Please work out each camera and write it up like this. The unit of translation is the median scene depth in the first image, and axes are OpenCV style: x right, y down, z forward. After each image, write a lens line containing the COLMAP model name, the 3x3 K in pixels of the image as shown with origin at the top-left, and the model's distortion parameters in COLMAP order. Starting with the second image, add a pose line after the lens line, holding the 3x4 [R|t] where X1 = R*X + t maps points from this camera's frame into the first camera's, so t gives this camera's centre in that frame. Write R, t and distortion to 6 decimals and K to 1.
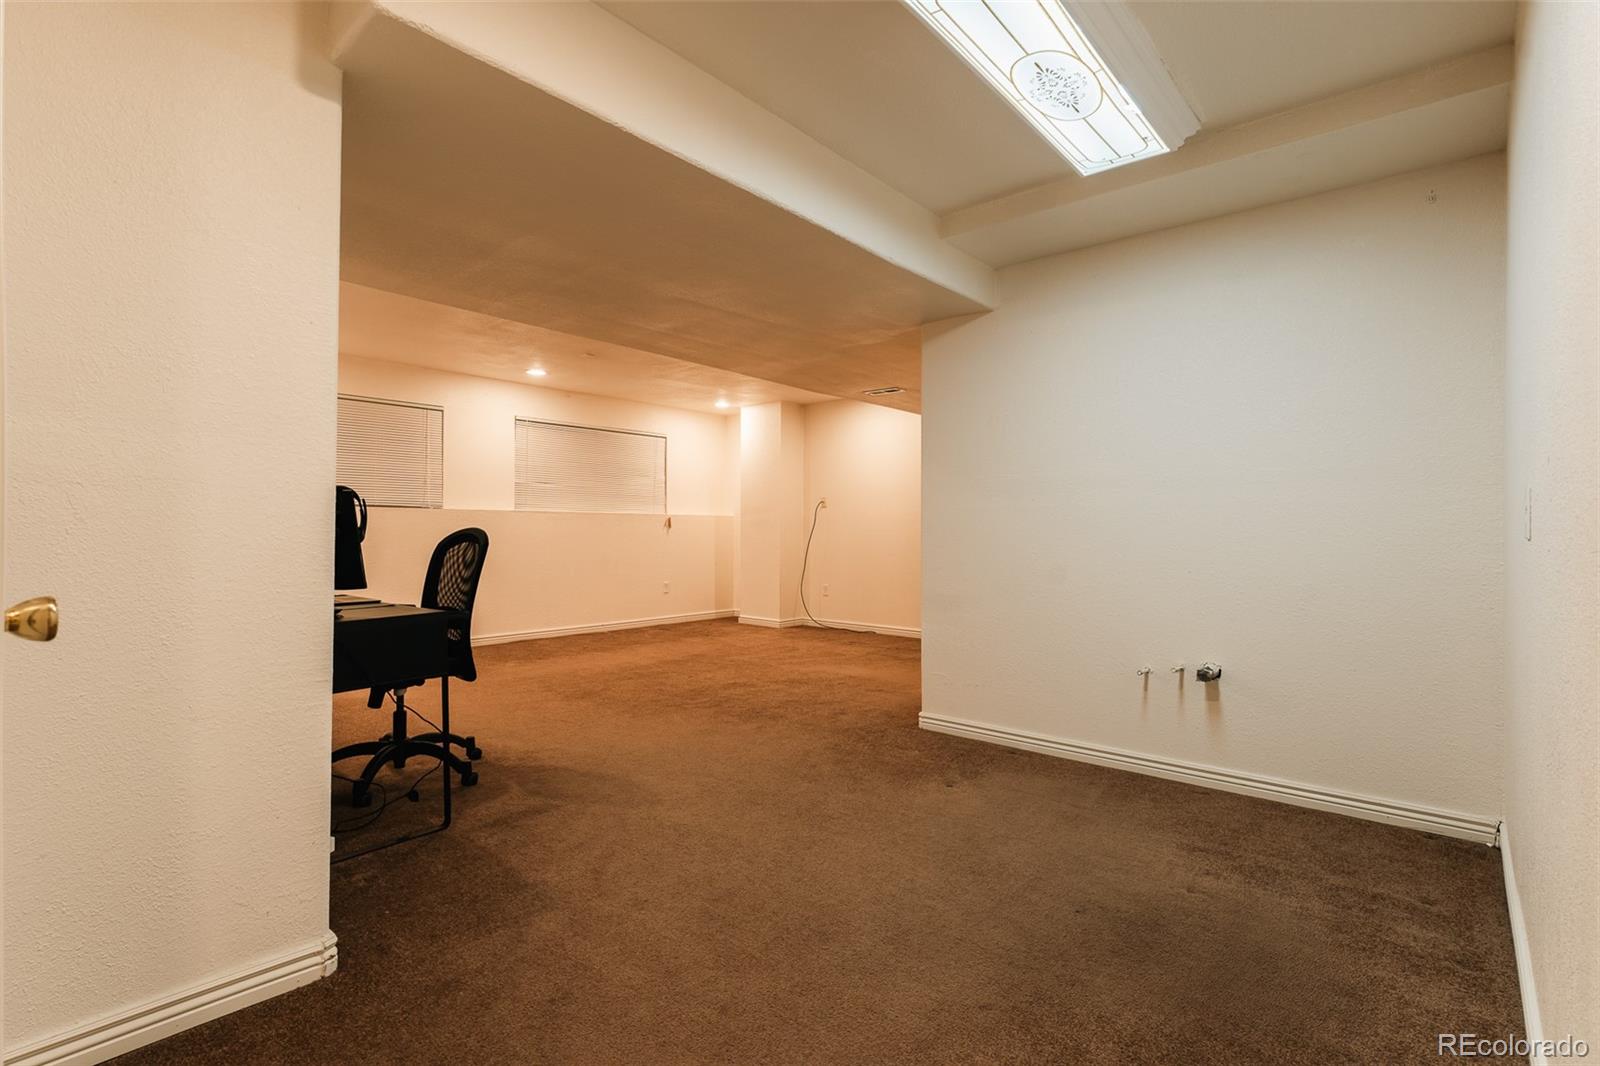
lens RADIAL K [[769.1, 0, 799.1], [0, 769.1, 529.5], [0, 0, 1]] dist [-0.002697, -0.000247]
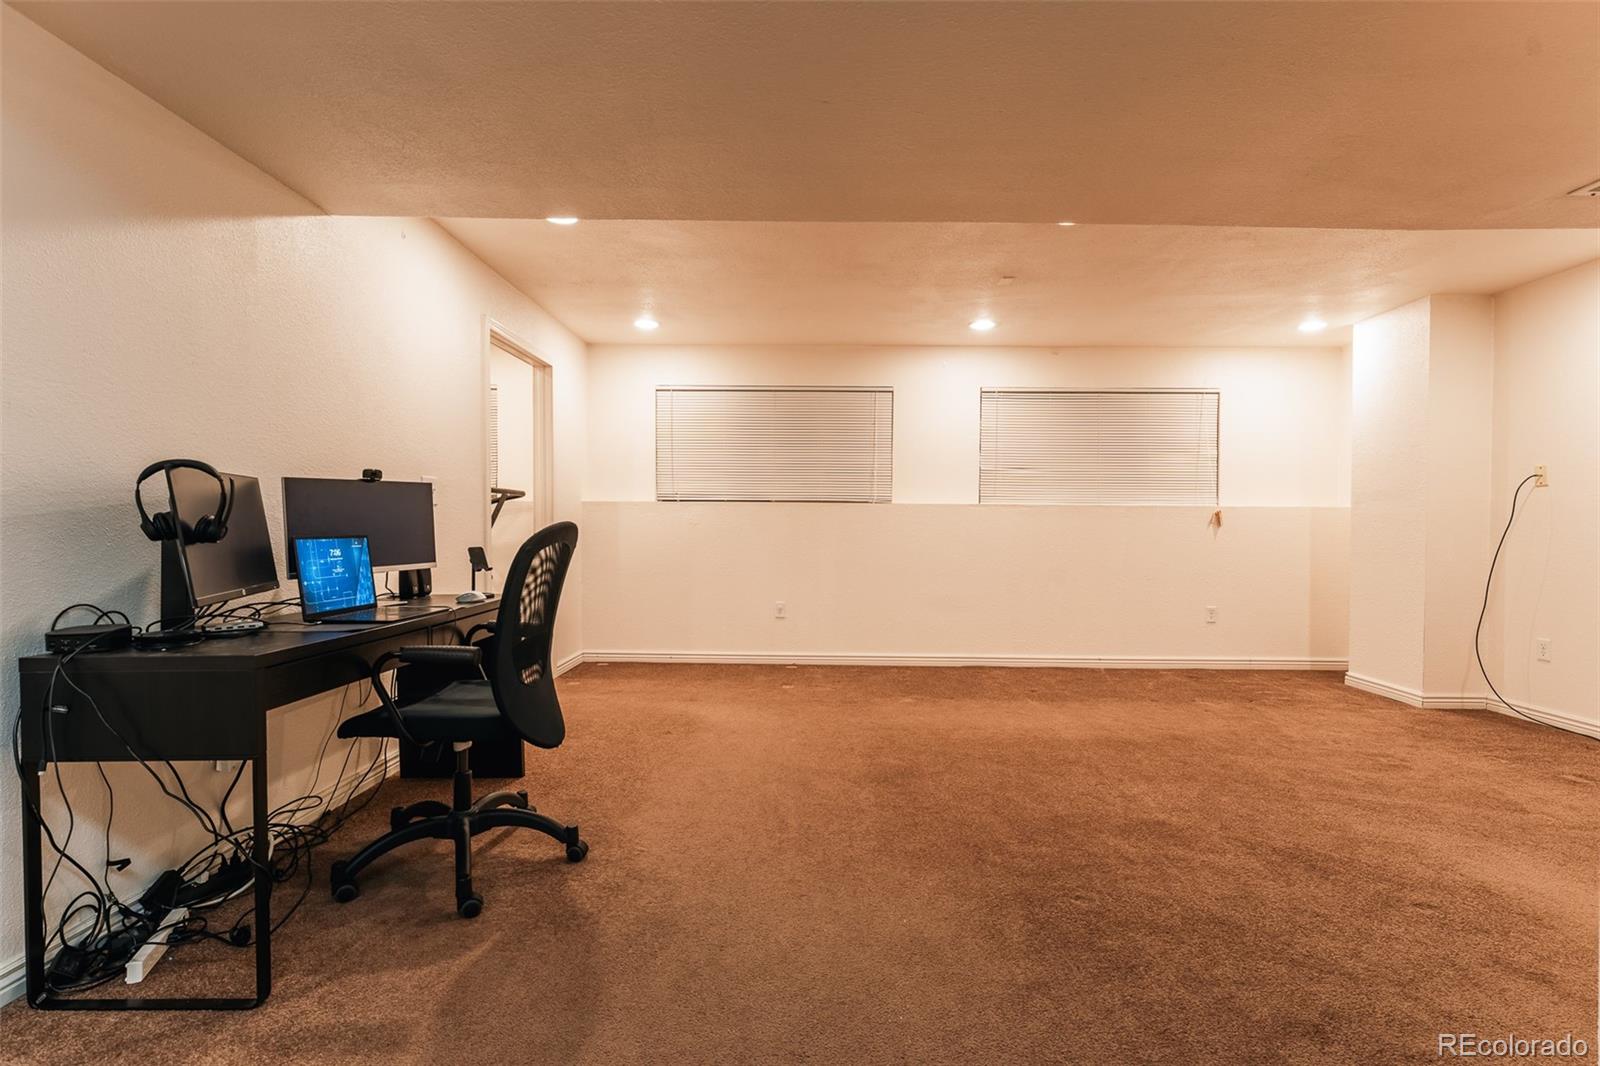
lens RADIAL K [[724.2, 0, 800.5], [0, 724.2, 534.5], [0, 0, 1]] dist [-0.005904, -0.000717]
pose [[0.638626, 0.008357, -0.769472, 0.098936], [-0.004378, 0.999964, 0.007226, 0.002545], [0.769505, -0.001246, 0.638639, 0.371464]]
